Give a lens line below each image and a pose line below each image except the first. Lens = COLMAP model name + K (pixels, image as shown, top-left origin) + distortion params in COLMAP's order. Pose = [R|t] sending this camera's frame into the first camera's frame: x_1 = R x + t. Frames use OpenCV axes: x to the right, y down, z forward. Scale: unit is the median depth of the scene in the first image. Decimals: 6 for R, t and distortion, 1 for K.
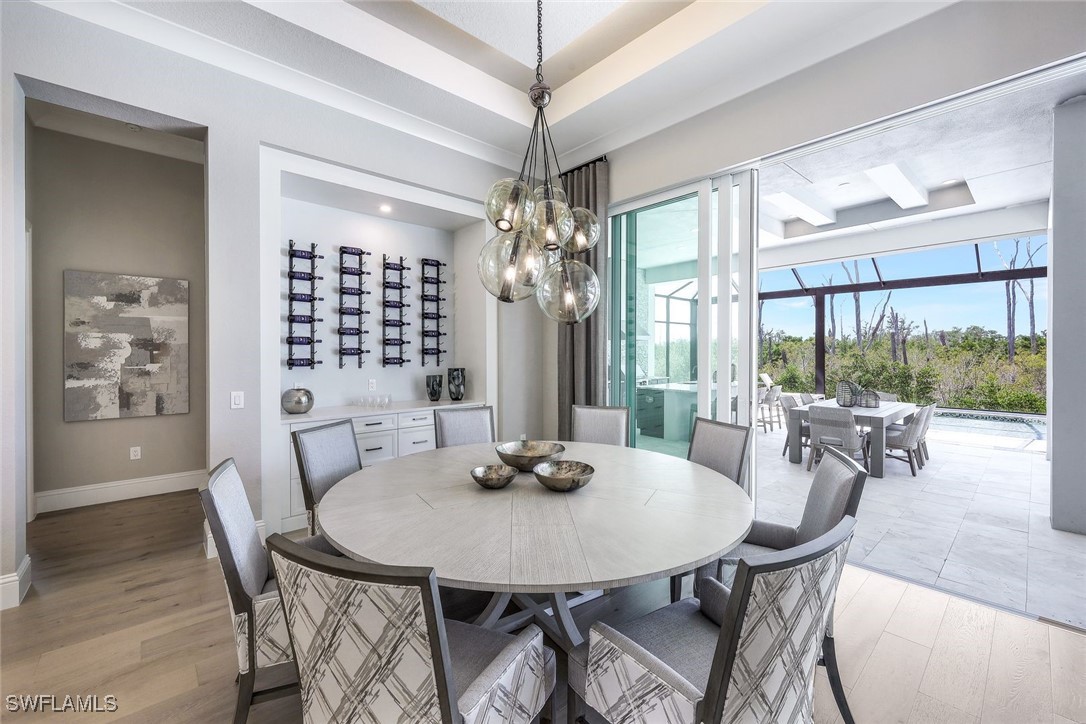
lens RADIAL K [[438.7, 0, 543.0], [0, 438.7, 362.0], [0, 0, 1]] dist [0.002031, 0.000229]
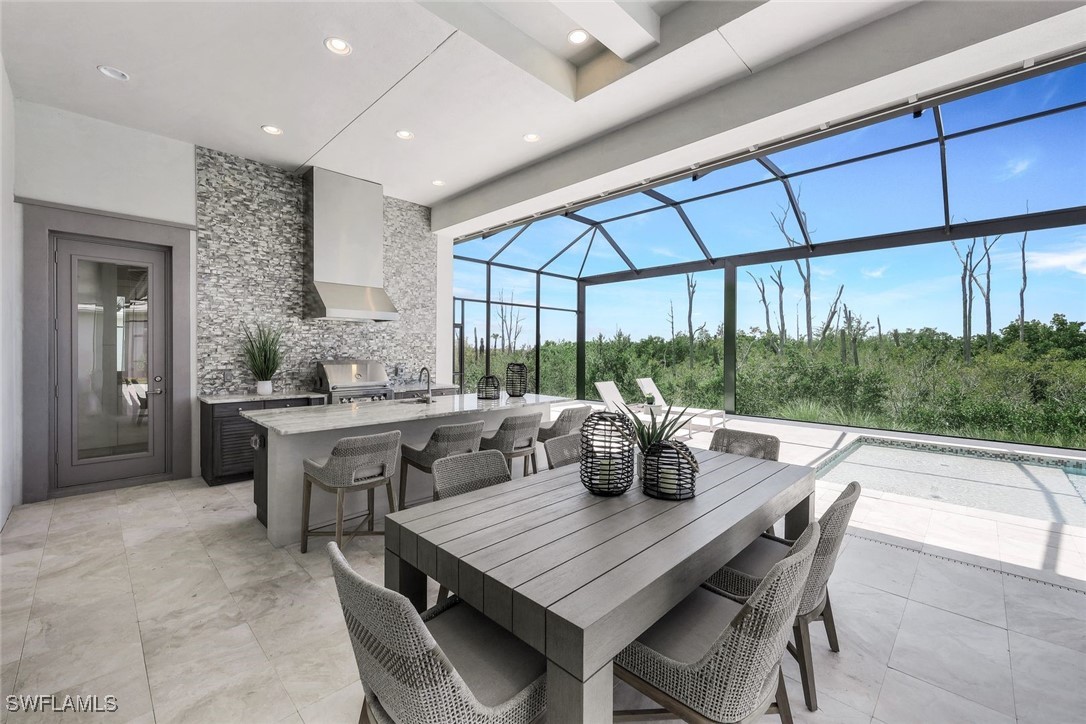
lens RADIAL K [[438.7, 0, 543.0], [0, 438.7, 362.0], [0, 0, 1]] dist [0.002031, 0.000229]
pose [[0.998228, 0.005362, 0.059268, 0.220349], [-0.005435, 0.999985, 0.001061, 0.000841], [-0.059262, -0.001381, 0.998242, 0.237112]]
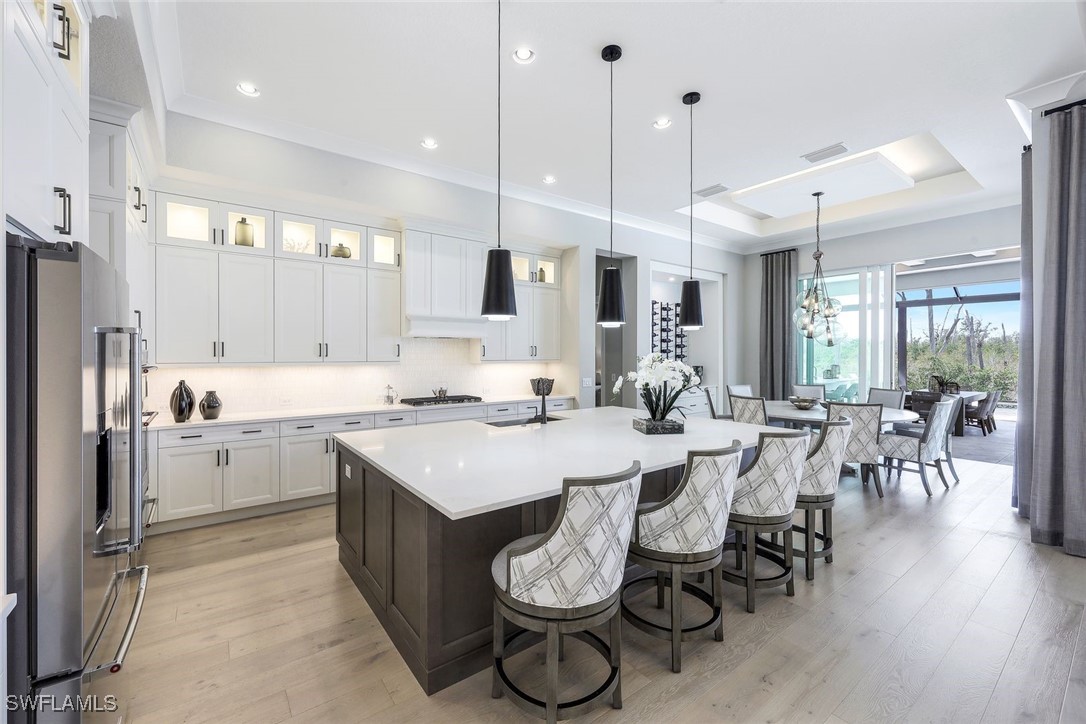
lens RADIAL K [[438.7, 0, 543.0], [0, 438.7, 362.0], [0, 0, 1]] dist [0.002031, 0.000229]
pose [[0.995457, 0.003410, -0.095150, -0.172931], [-0.003800, 0.999985, -0.003919, 0.002102], [0.095135, 0.004262, 0.995455, -0.213720]]
